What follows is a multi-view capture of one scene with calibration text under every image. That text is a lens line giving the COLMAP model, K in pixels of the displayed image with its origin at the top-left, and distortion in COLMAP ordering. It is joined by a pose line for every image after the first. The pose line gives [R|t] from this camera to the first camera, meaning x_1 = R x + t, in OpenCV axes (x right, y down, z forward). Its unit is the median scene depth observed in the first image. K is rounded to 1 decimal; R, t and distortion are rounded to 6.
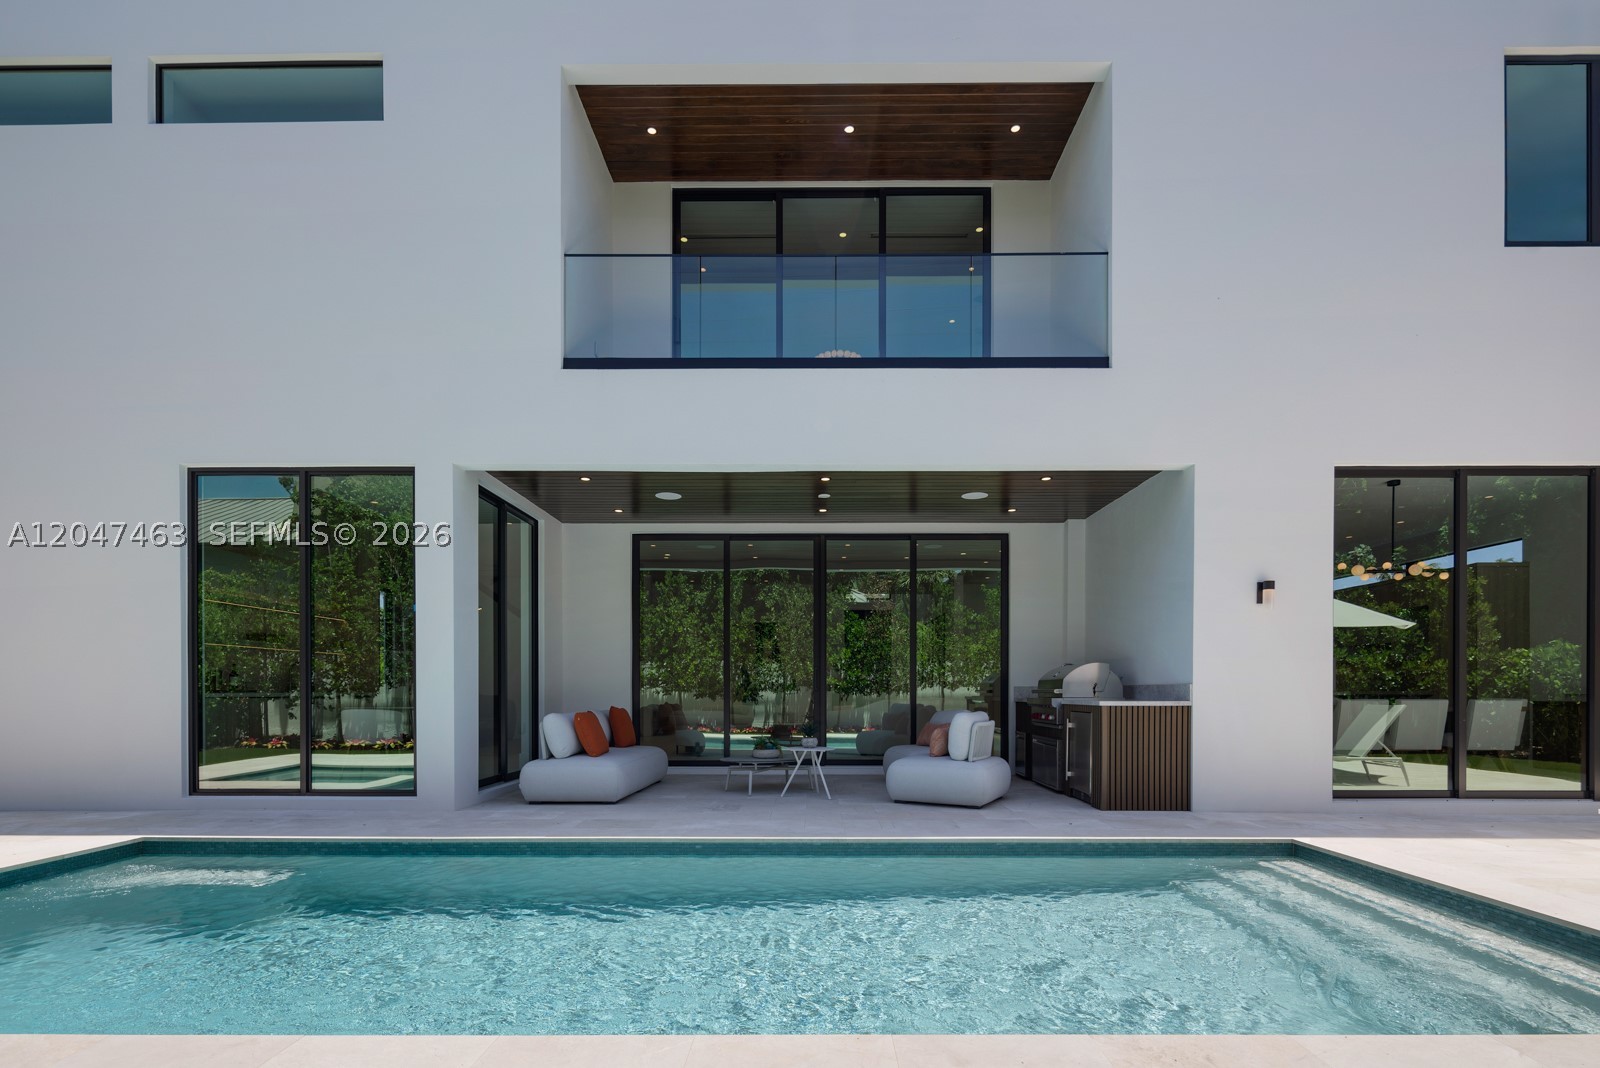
lens RADIAL K [[736.1, 0, 802.9], [0, 736.1, 694.0], [0, 0, 1]] dist [-0.001137, -0.001173]
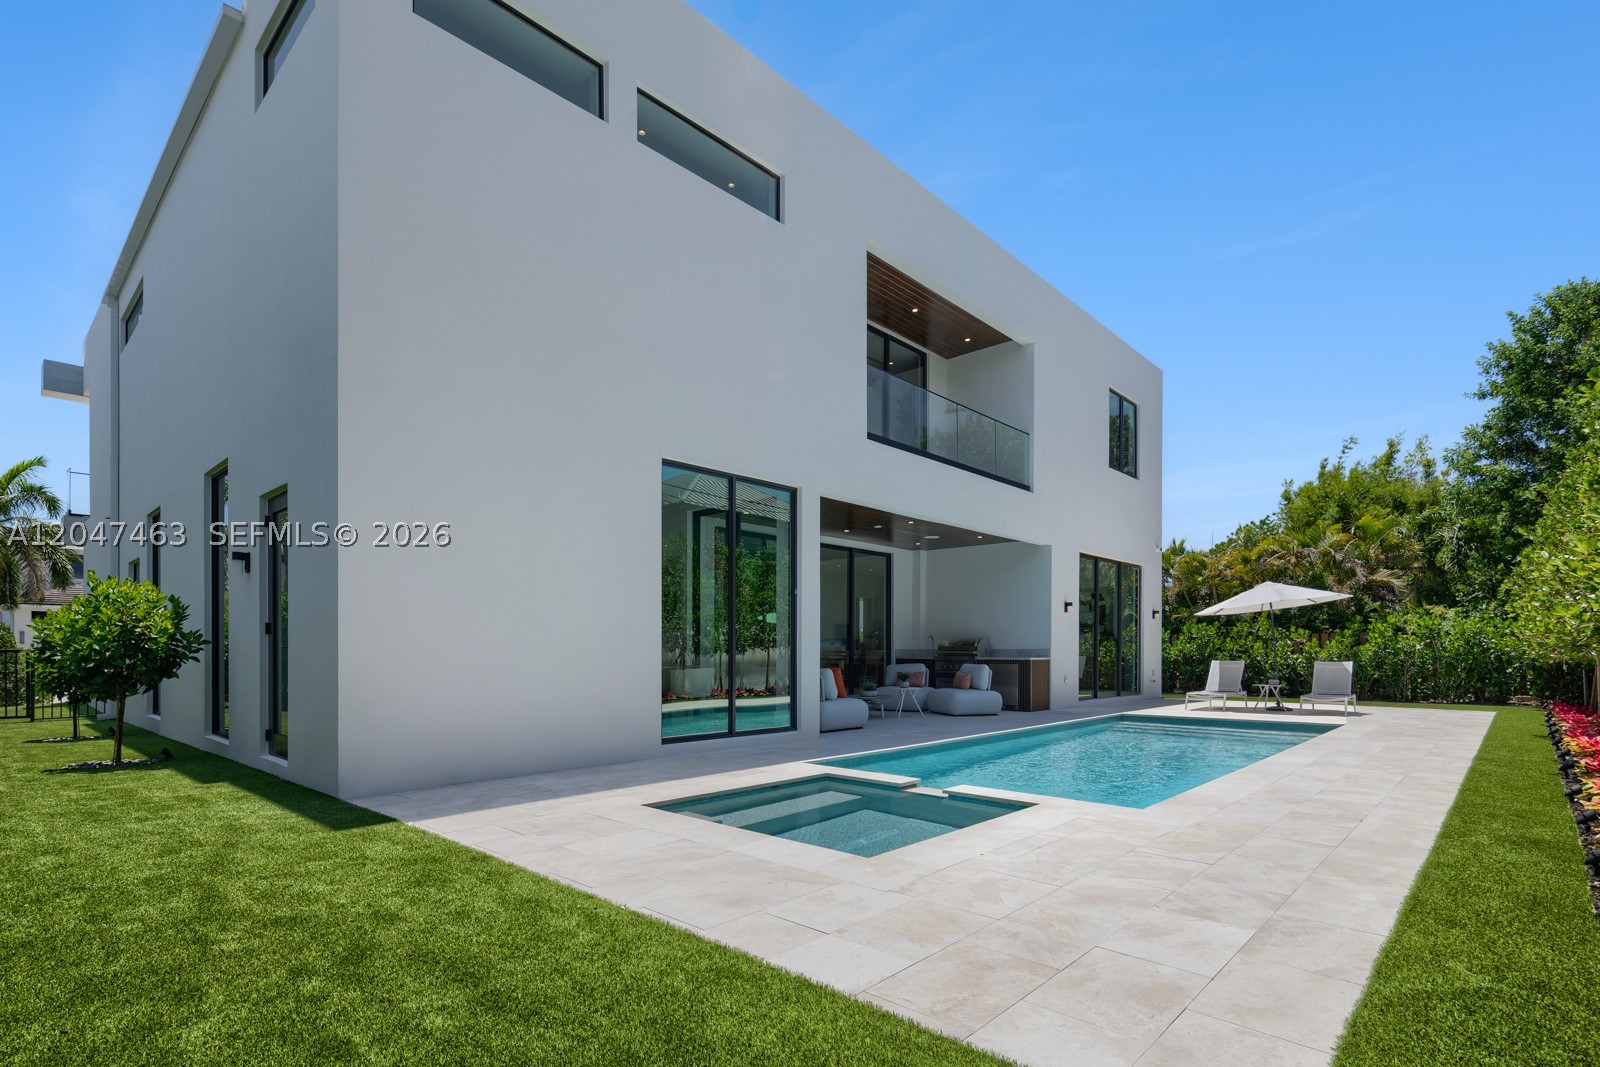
lens RADIAL K [[781.6, 0, 801.3], [0, 781.6, 652.8], [0, 0, 1]] dist [0.000302, -0.000044]
pose [[0.673917, -0.002156, 0.738804, -1.580319], [0.000727, 0.999997, 0.002255, -0.010061], [-0.738807, -0.000982, 0.673916, 0.023880]]
